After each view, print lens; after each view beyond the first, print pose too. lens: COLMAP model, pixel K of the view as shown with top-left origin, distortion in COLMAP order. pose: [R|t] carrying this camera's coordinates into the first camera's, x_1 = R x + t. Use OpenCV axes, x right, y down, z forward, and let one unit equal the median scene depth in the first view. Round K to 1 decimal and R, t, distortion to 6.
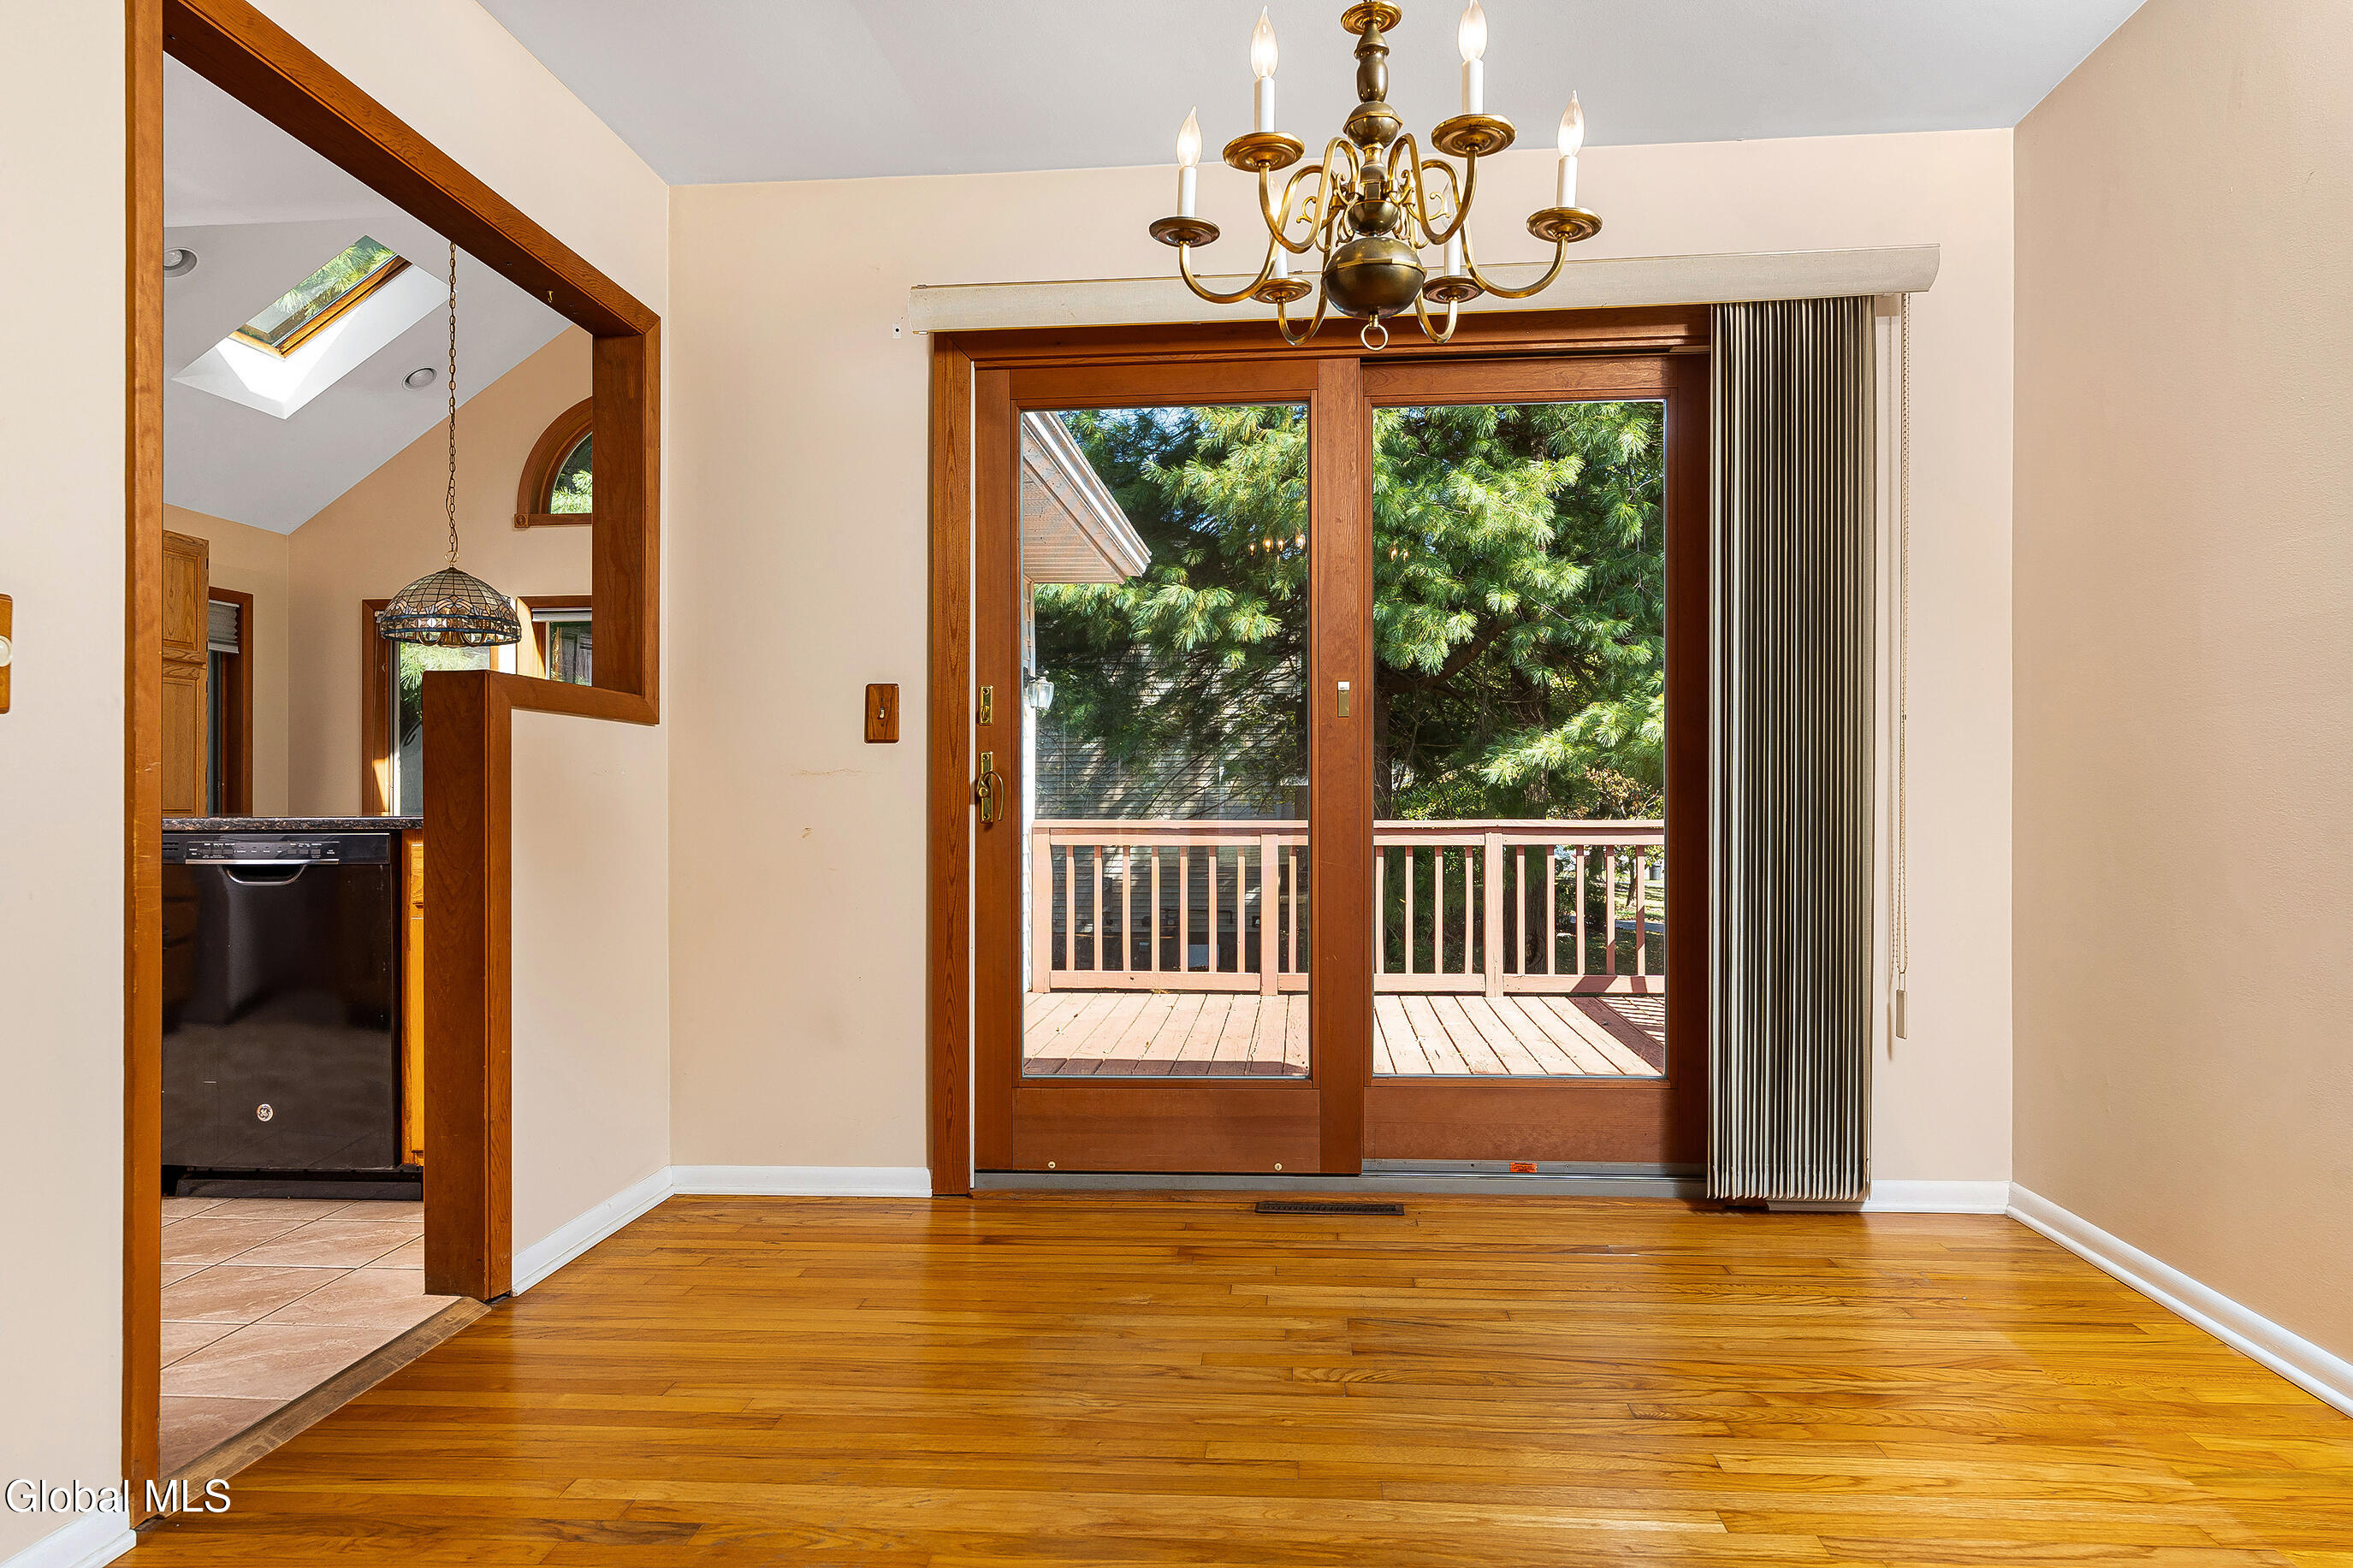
lens RADIAL K [[1491.6, 0, 1169.8], [0, 1491.6, 819.1], [0, 0, 1]] dist [0.021129, 0.002303]
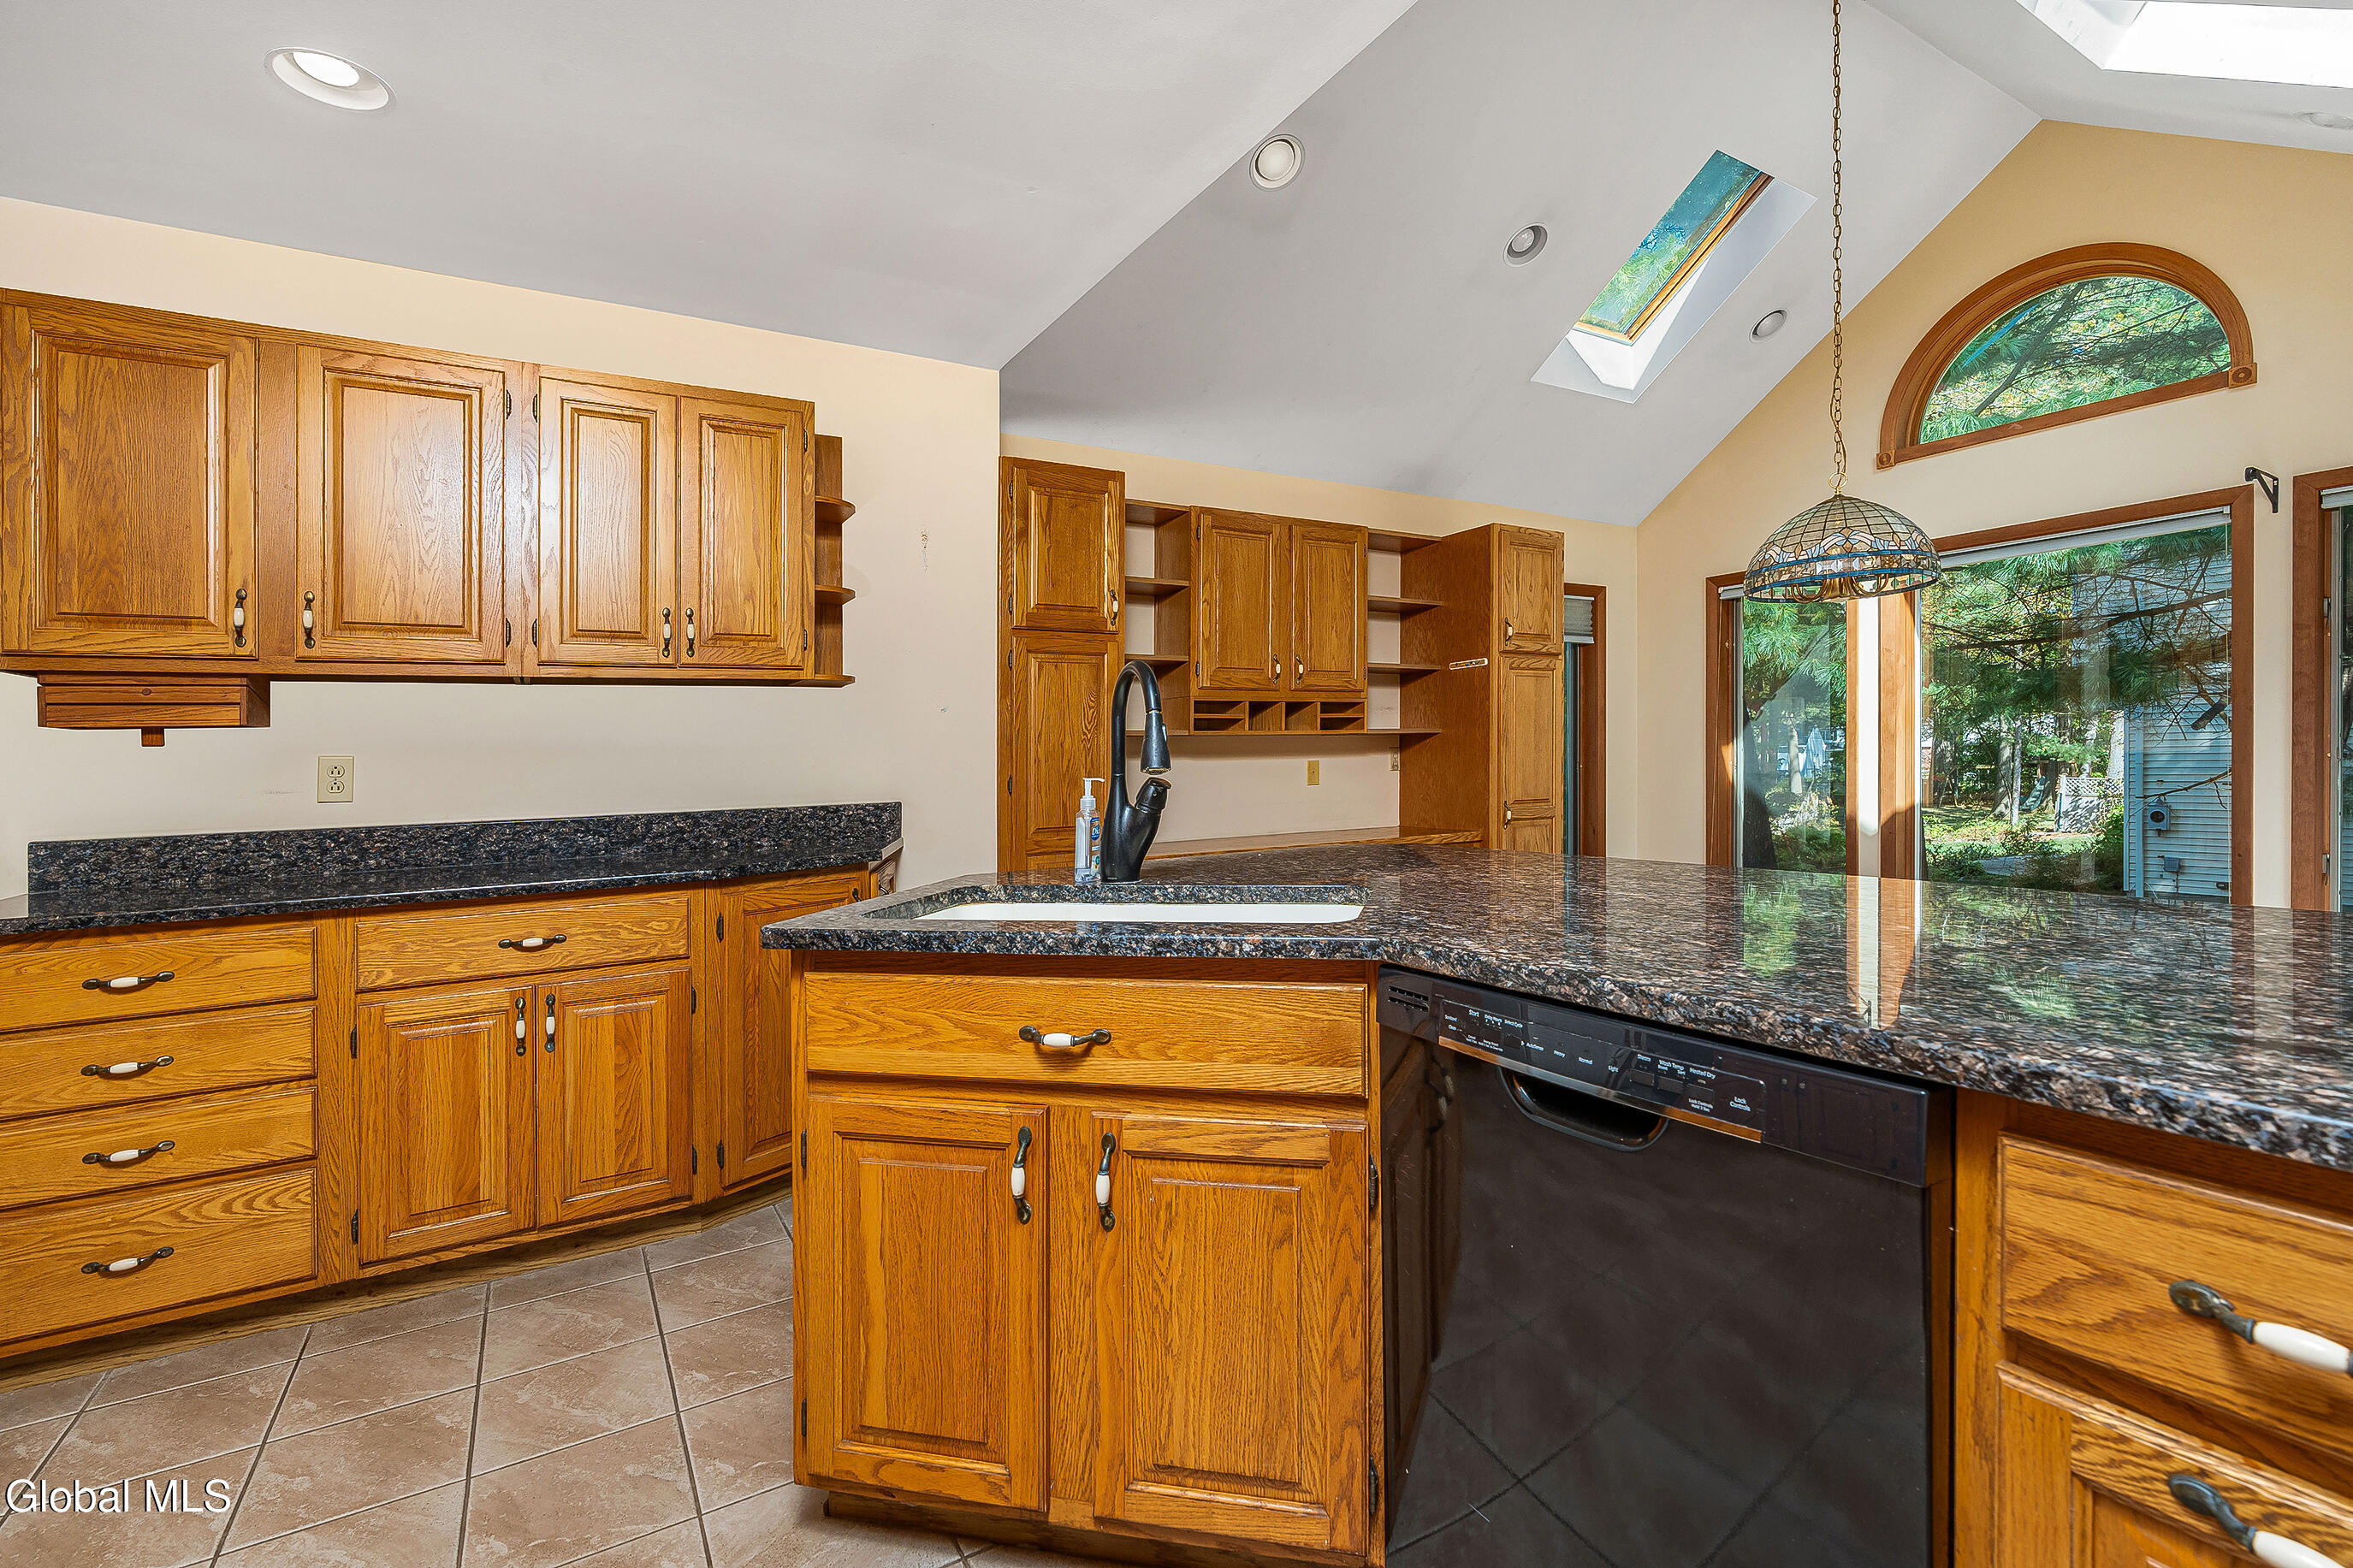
lens RADIAL K [[1066.0, 0, 1161.1], [0, 1066.0, 763.4], [0, 0, 1]] dist [-0.000227, 0.002238]
pose [[0.580205, -0.005242, -0.814454, -0.210923], [0.007918, 0.999968, -0.000795, -0.031050], [0.814432, -0.005987, 0.580228, 0.361468]]
